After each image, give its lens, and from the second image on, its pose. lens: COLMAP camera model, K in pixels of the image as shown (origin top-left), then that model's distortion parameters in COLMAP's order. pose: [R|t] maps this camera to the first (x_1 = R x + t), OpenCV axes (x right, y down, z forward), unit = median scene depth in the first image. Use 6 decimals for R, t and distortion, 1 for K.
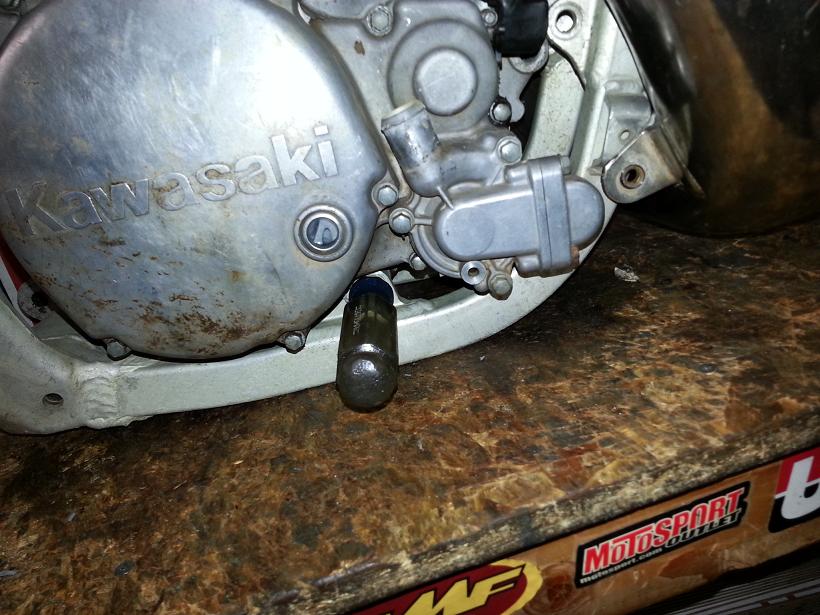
lens RADIAL K [[655.0, 0, 410.0], [0, 655.0, 307.5], [0, 0, 1]] dist [0.088680, -0.166443]
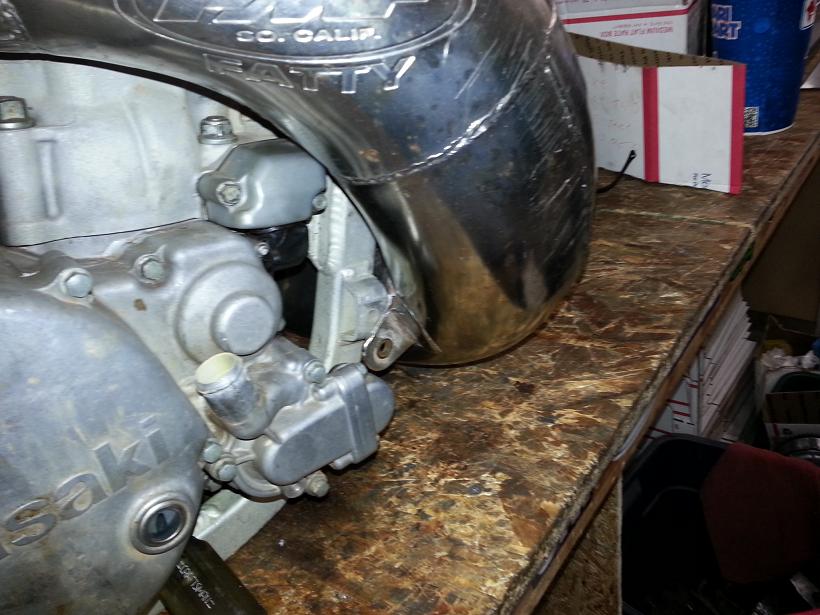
lens RADIAL K [[655.0, 0, 410.0], [0, 655.0, 307.5], [0, 0, 1]] dist [0.088680, -0.166443]
pose [[0.781714, -0.208572, 0.587726, -0.297002], [0.225442, 0.973193, 0.045514, -0.319301], [-0.581463, 0.096919, 0.807779, 0.043682]]
